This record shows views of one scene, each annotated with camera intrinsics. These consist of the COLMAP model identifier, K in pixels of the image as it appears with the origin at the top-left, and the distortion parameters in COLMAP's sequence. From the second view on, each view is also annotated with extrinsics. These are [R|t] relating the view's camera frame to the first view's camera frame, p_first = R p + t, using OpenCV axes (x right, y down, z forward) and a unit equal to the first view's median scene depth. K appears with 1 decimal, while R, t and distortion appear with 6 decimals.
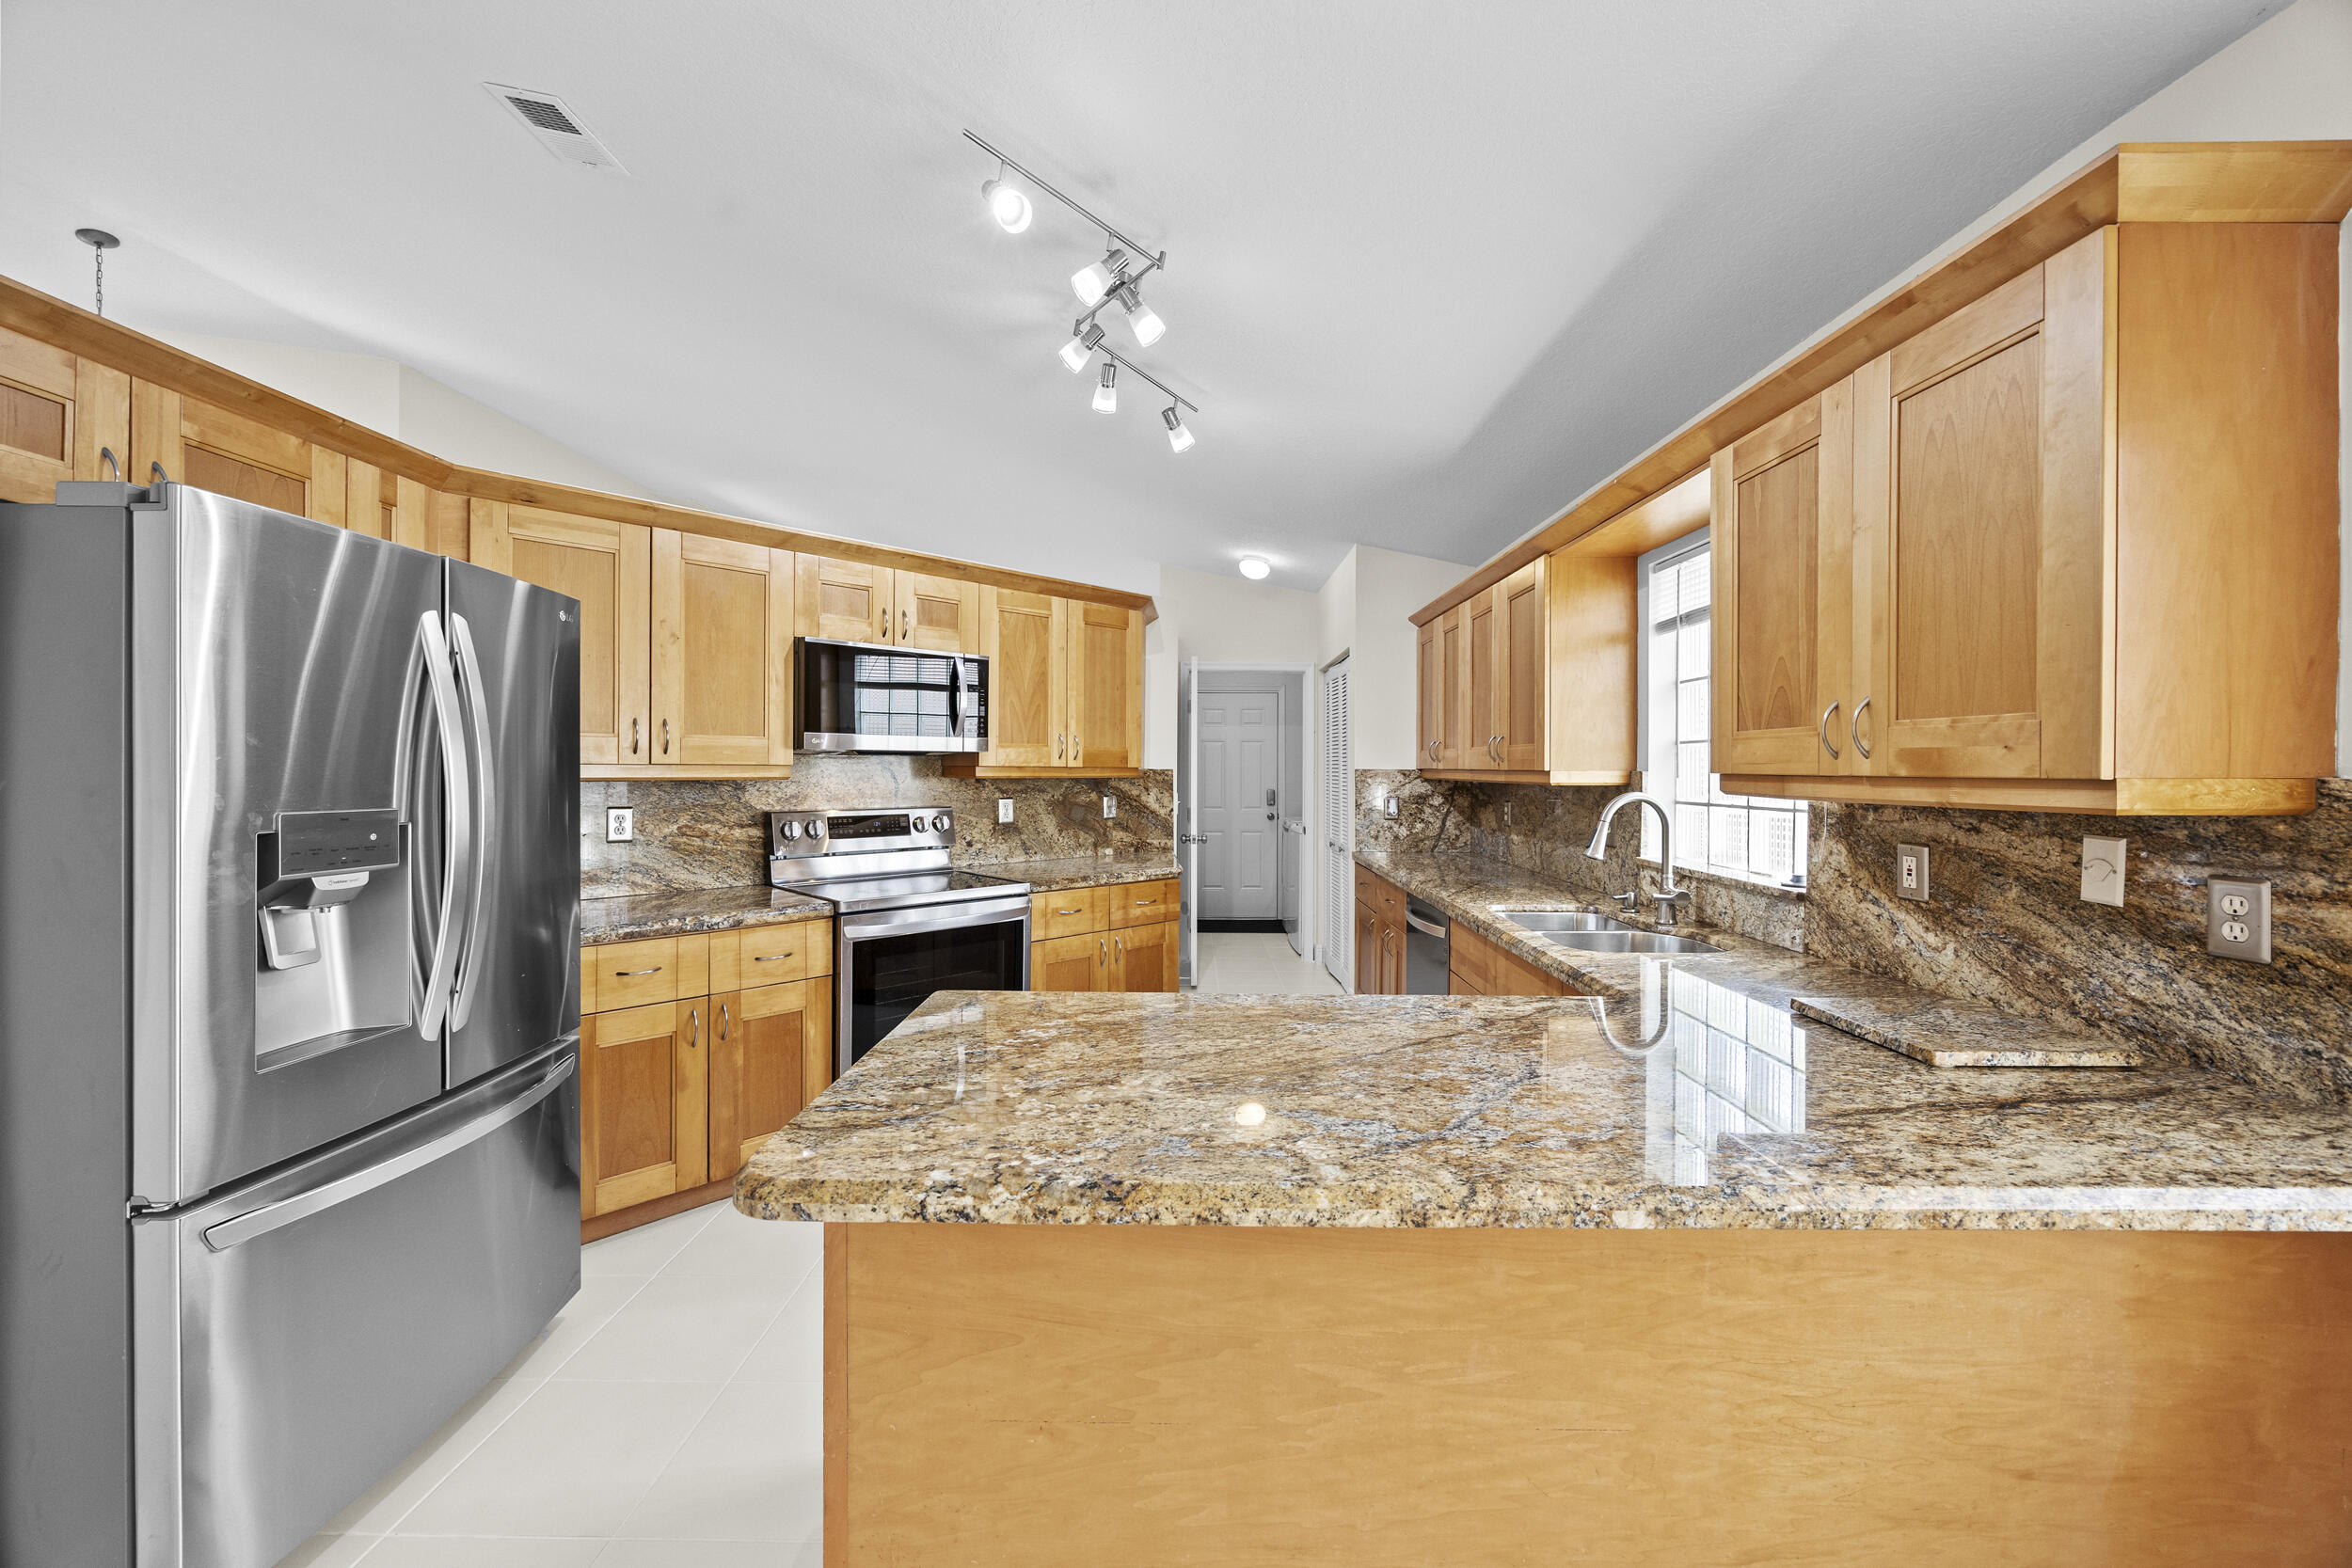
lens RADIAL K [[1027.5, 0, 1177.2], [0, 1027.5, 781.2], [0, 0, 1]] dist [-0.004426, -0.000331]
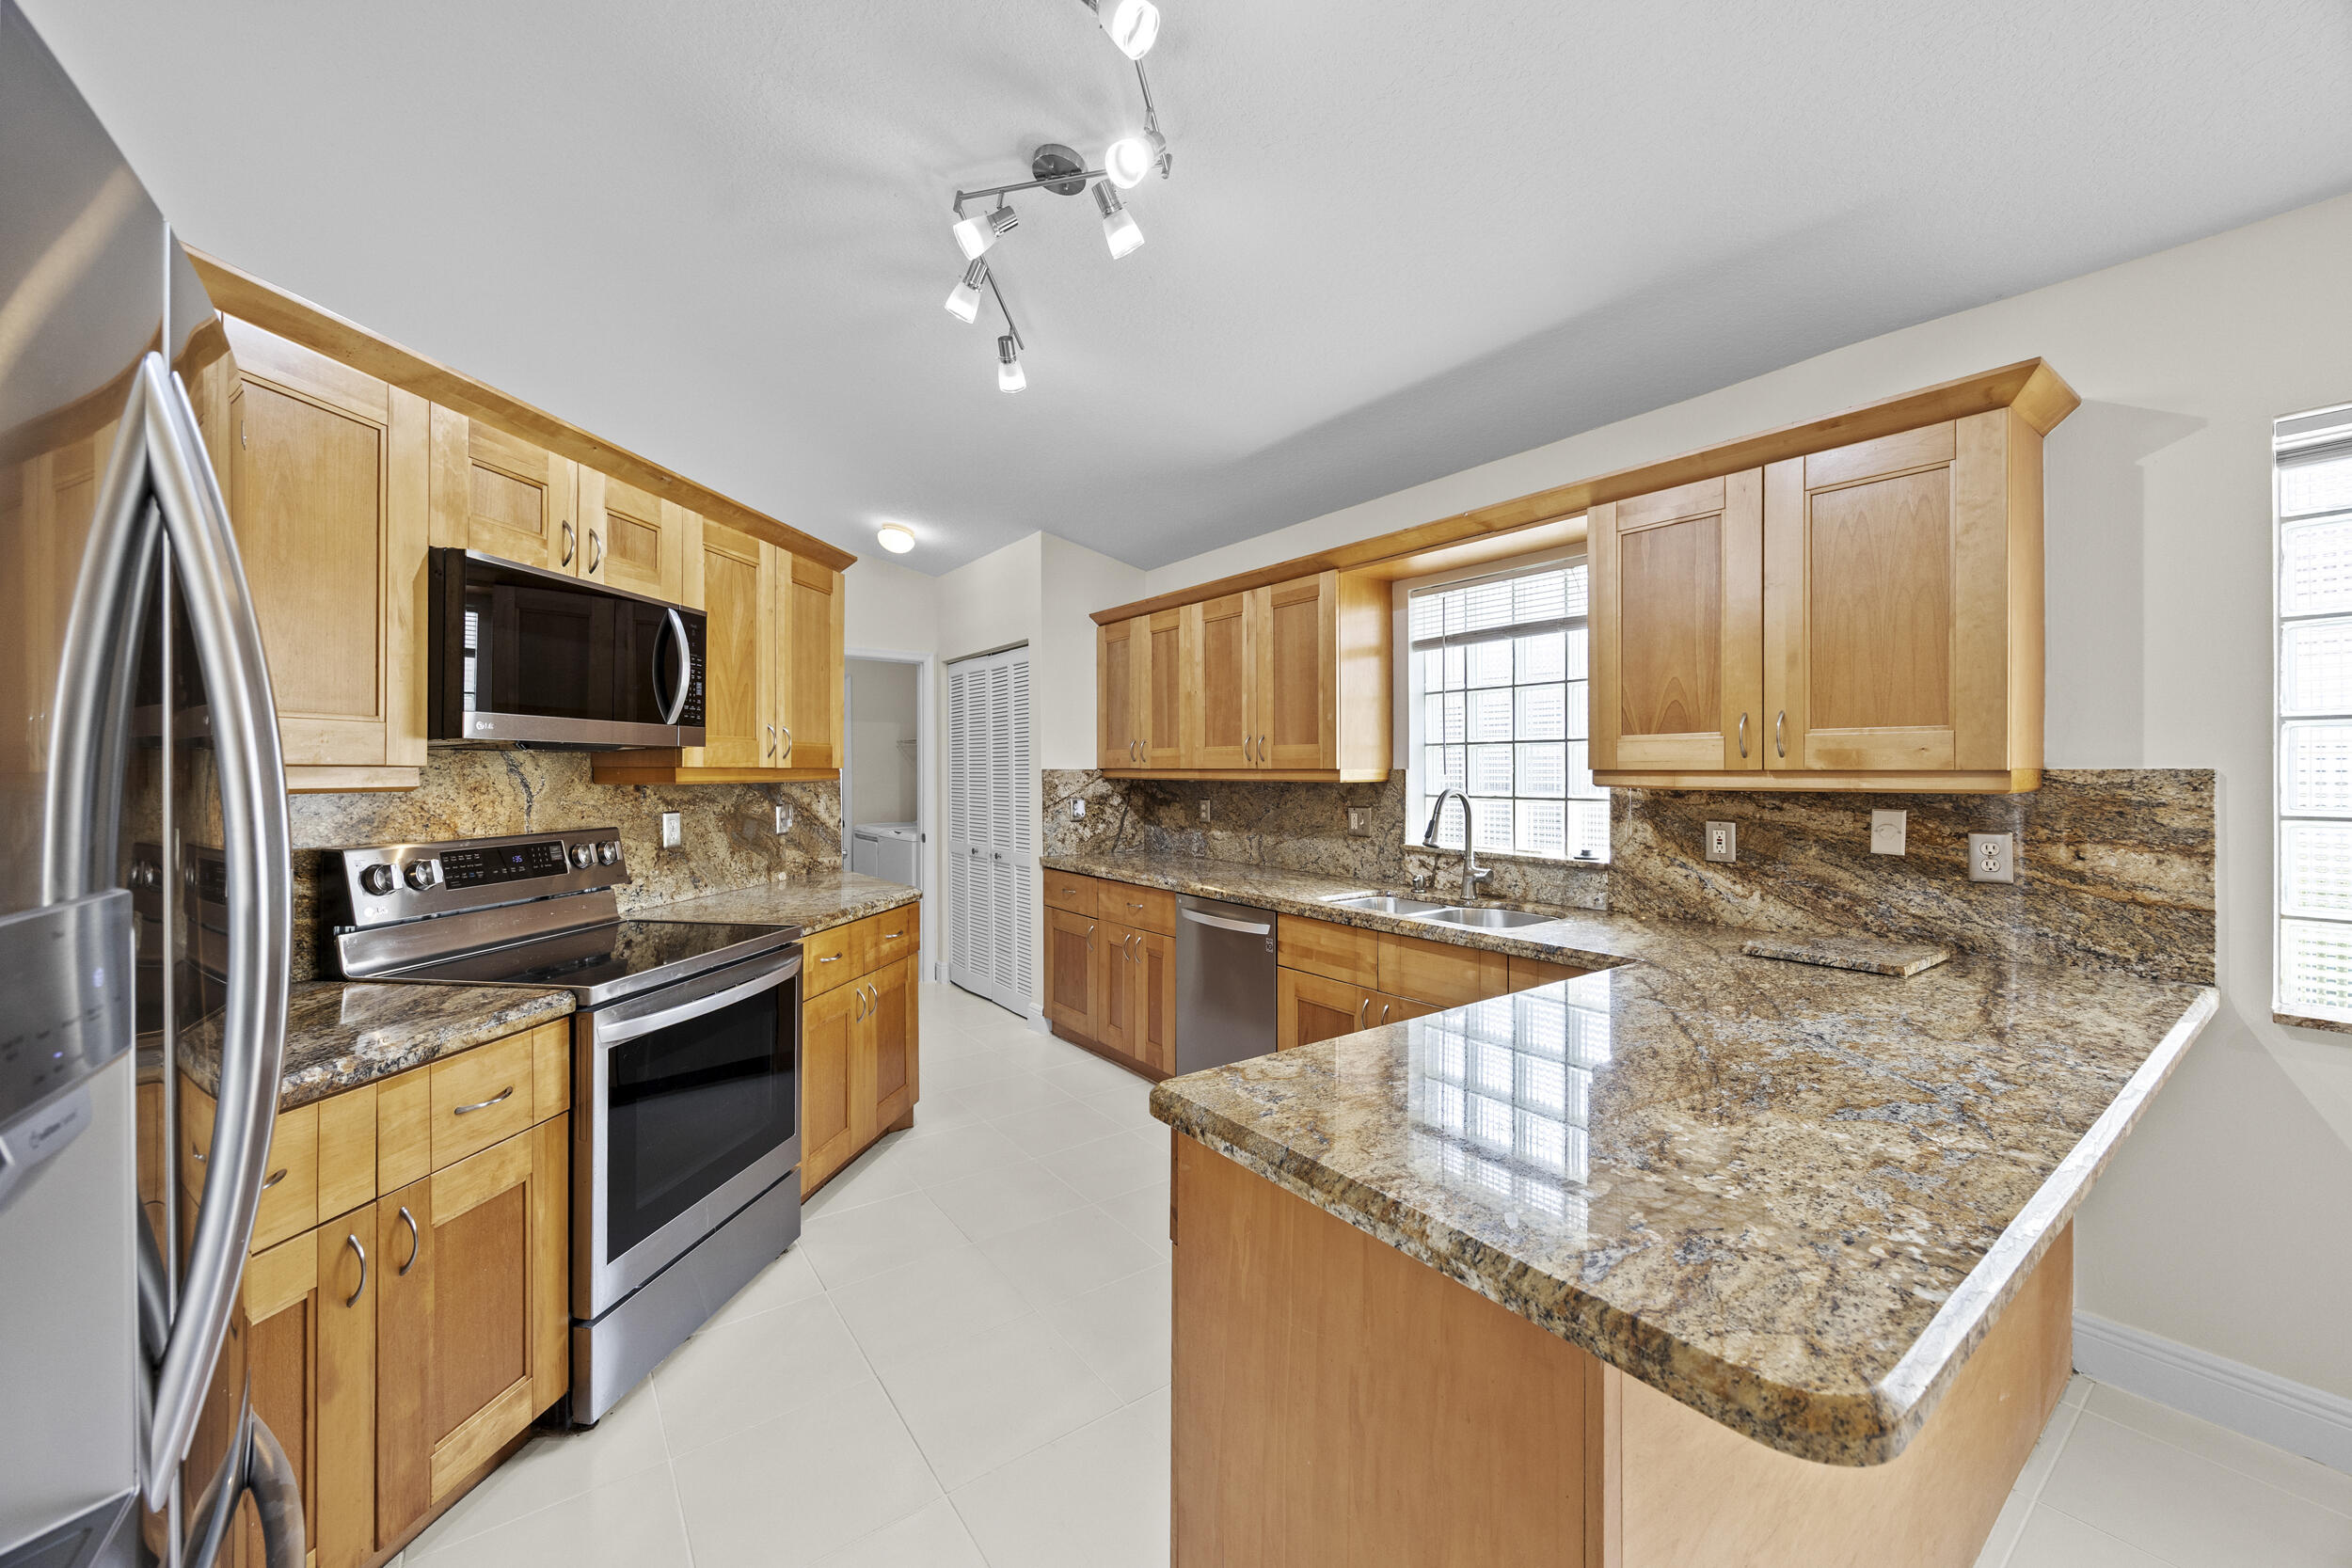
lens RADIAL K [[989.3, 0, 1173.5], [0, 989.3, 771.6], [0, 0, 1]] dist [-0.003278, -0.000058]
pose [[0.754147, -0.006551, 0.656673, -0.472418], [0.013531, 0.999893, -0.005564, -0.004133], [-0.656566, 0.013081, 0.754155, 0.337089]]
